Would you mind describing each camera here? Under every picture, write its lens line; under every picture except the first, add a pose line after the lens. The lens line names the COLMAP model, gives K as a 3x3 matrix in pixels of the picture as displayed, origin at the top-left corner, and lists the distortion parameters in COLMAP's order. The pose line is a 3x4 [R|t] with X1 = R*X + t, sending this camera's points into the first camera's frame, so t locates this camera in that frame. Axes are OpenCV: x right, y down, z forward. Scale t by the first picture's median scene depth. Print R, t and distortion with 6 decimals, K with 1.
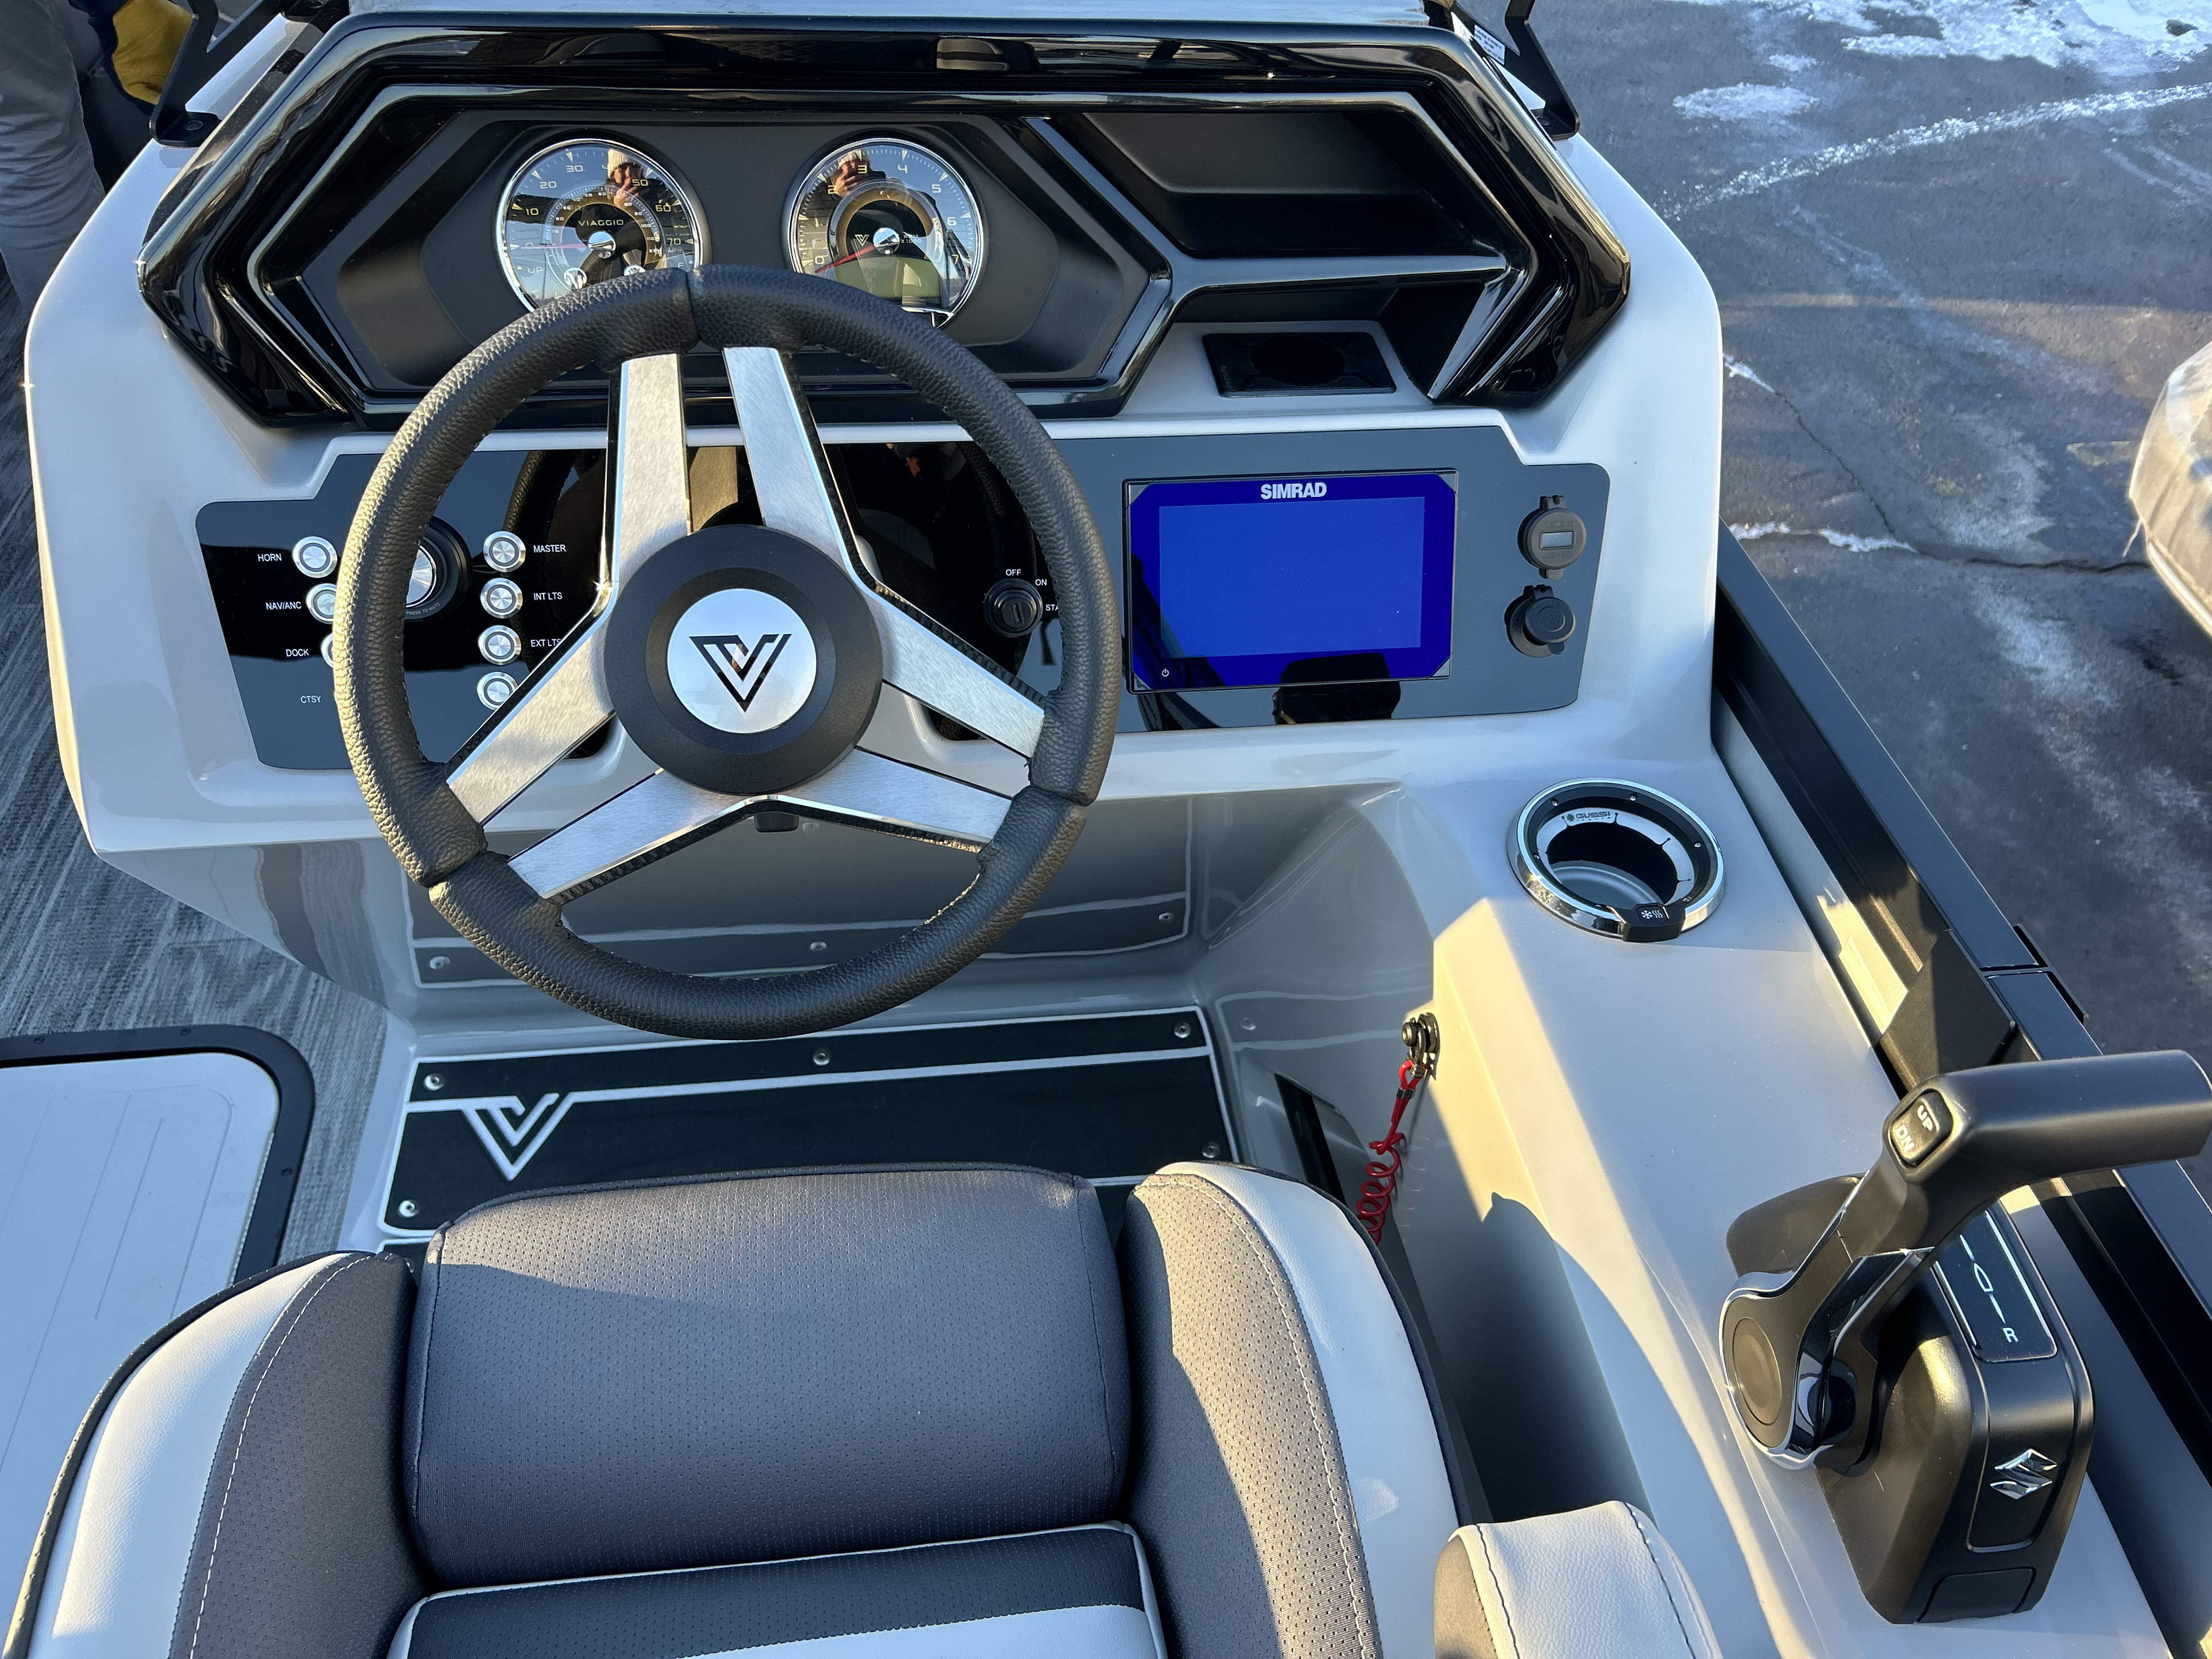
lens RADIAL K [[1592.9, 0, 1106.0], [0, 1592.9, 829.5], [0, 0, 1]] dist [0.025044, -0.005821]
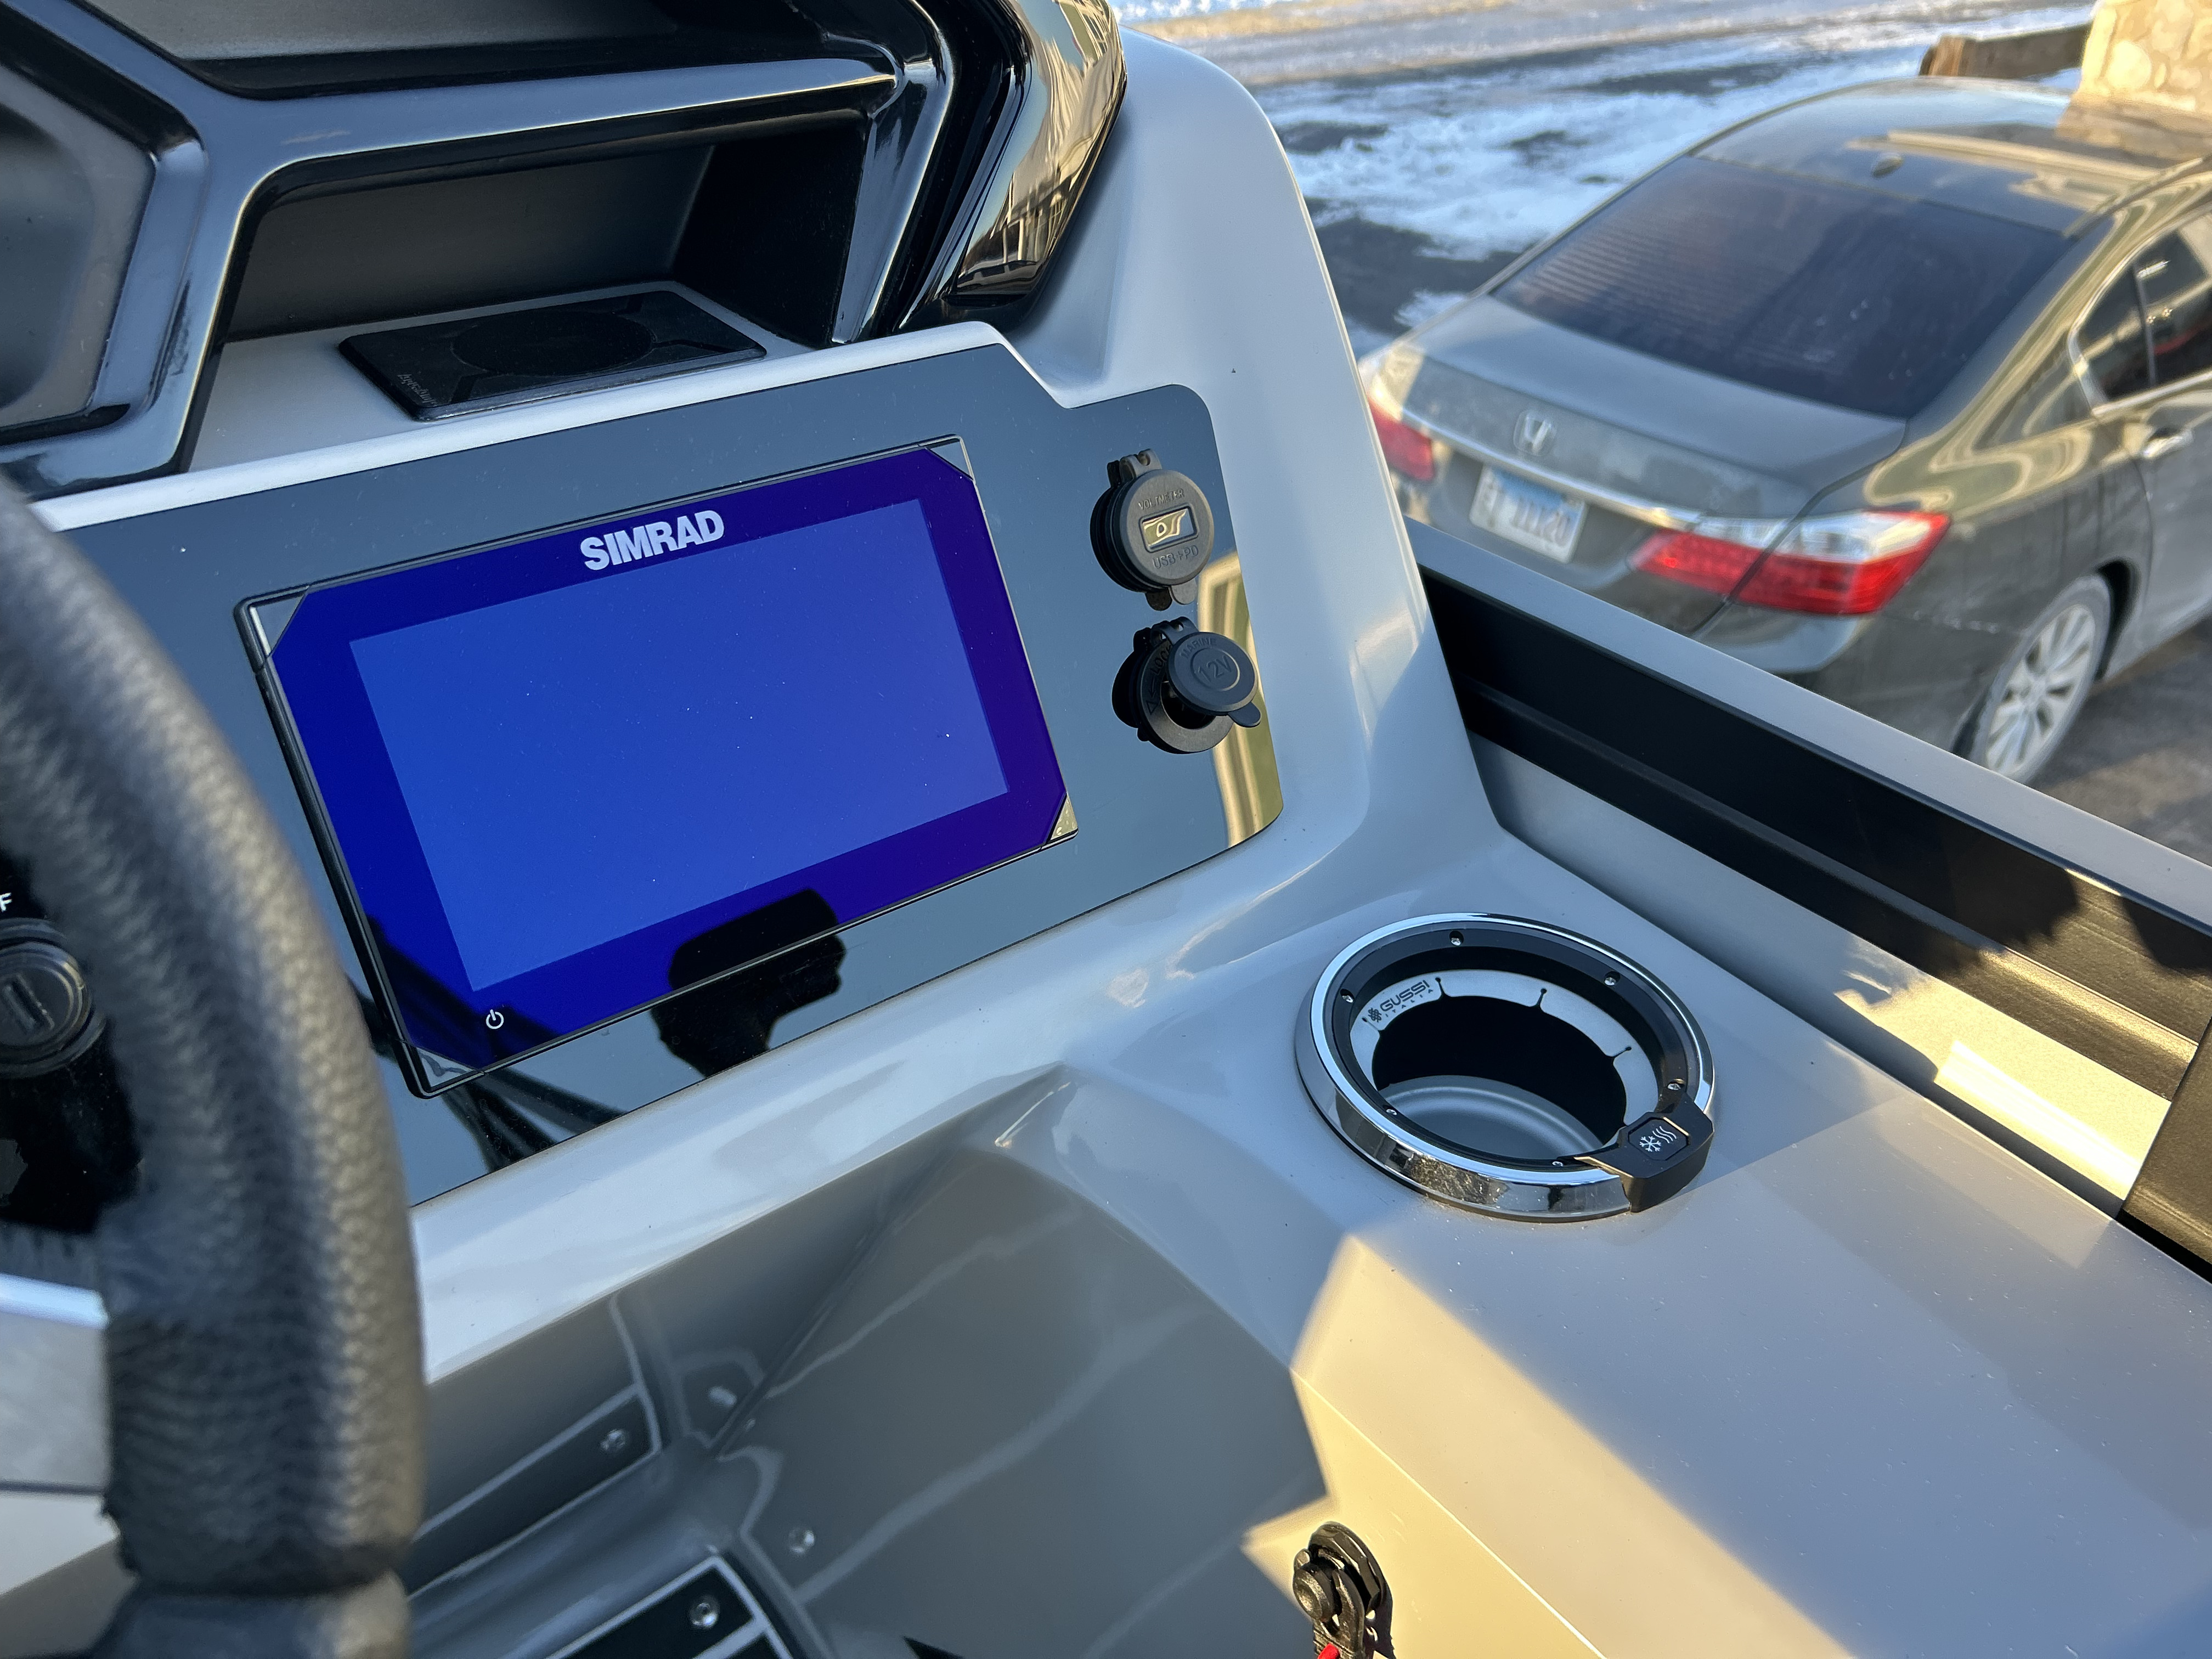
lens RADIAL K [[1592.9, 0, 1106.0], [0, 1592.9, 829.5], [0, 0, 1]] dist [0.025044, -0.005821]
pose [[0.851202, -0.288698, 0.438303, 0.004973], [0.363504, 0.926678, -0.095562, -0.046380], [-0.378578, 0.240667, 0.893733, 0.558666]]
